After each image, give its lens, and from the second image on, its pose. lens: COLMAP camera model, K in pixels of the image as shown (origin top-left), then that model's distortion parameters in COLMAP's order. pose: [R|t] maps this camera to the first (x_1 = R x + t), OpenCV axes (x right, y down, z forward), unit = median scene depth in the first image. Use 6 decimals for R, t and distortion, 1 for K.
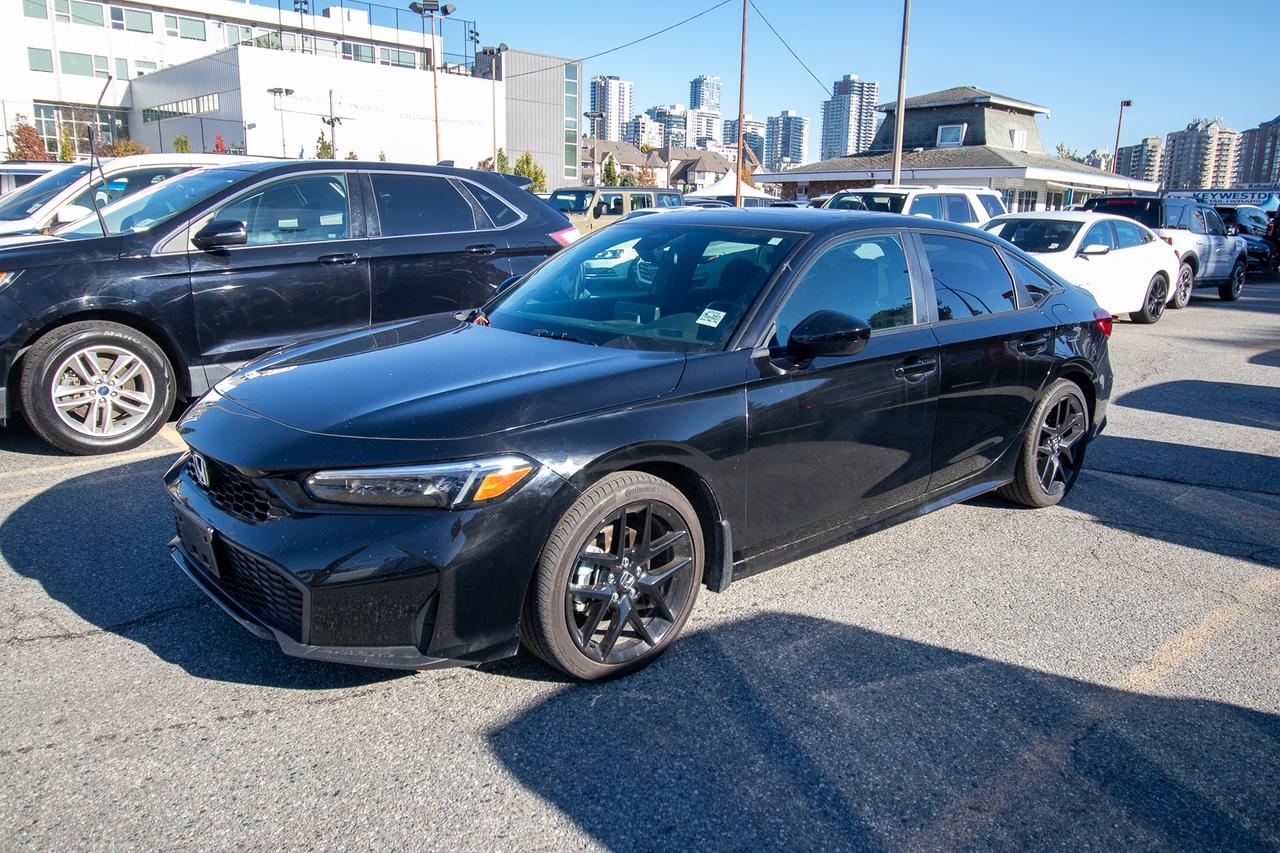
lens RADIAL K [[932.7, 0, 650.5], [0, 932.7, 425.6], [0, 0, 1]] dist [0.010891, -0.005047]
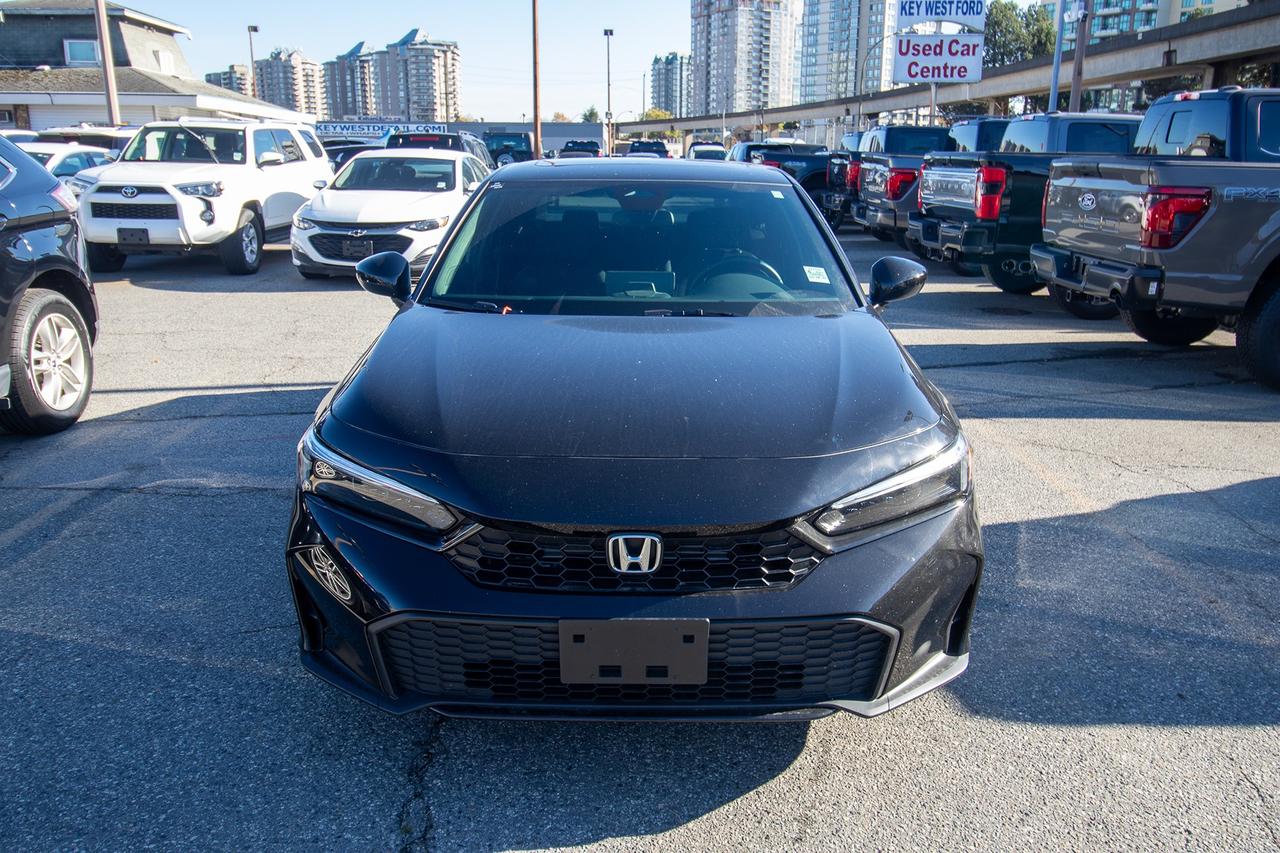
lens RADIAL K [[1006.6, 0, 649.5], [0, 1006.6, 426.3], [0, 0, 1]] dist [0.014910, -0.005099]
pose [[0.666288, -0.206814, 0.716441, -0.710225], [0.171911, 0.977492, 0.122294, -0.098934], [-0.725608, 0.041681, 0.686845, 0.327564]]
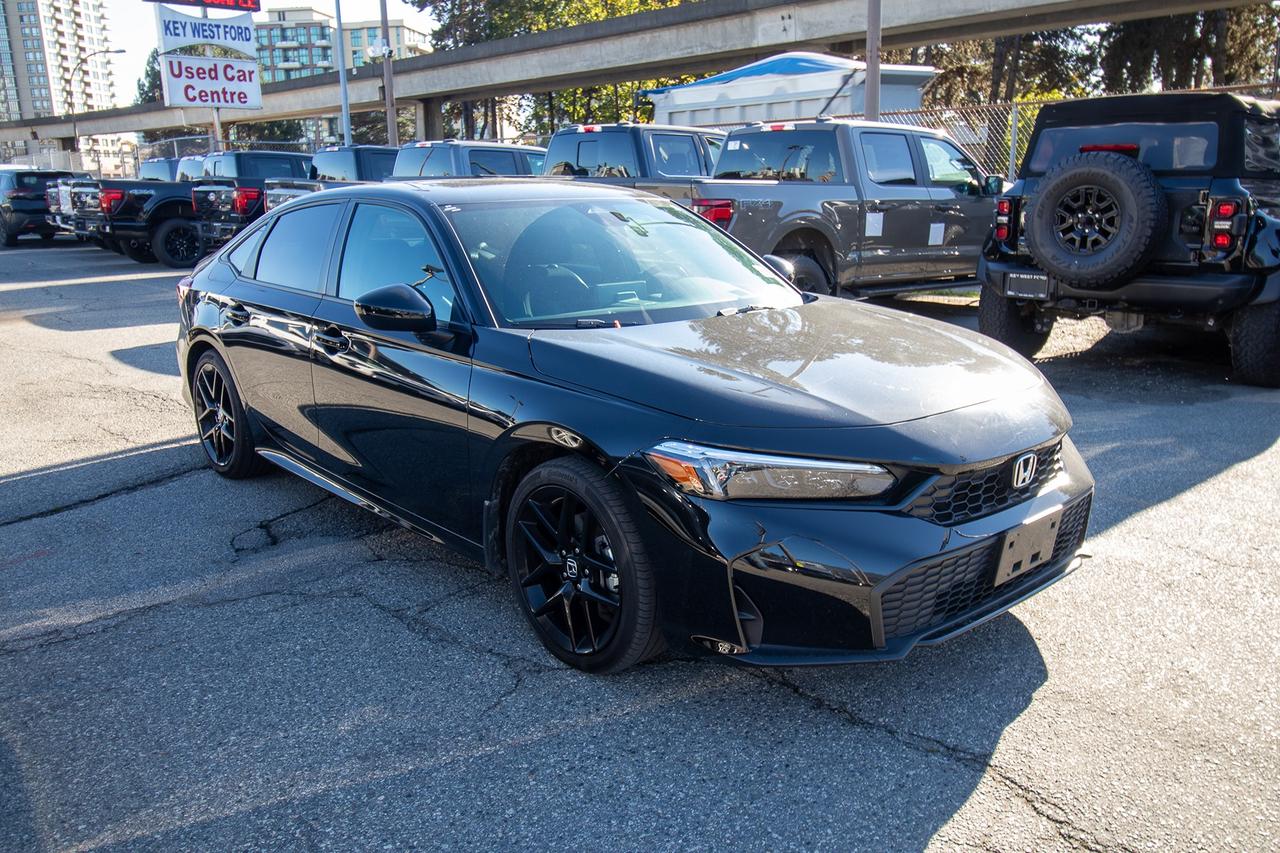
lens RADIAL K [[1006.6, 0, 649.5], [0, 1006.6, 426.3], [0, 0, 1]] dist [0.014910, -0.005099]
pose [[-0.000622, -0.253858, 0.967241, -1.020919], [0.232301, 0.940745, 0.247053, -0.233167], [-0.972644, 0.224844, 0.058386, 0.917702]]
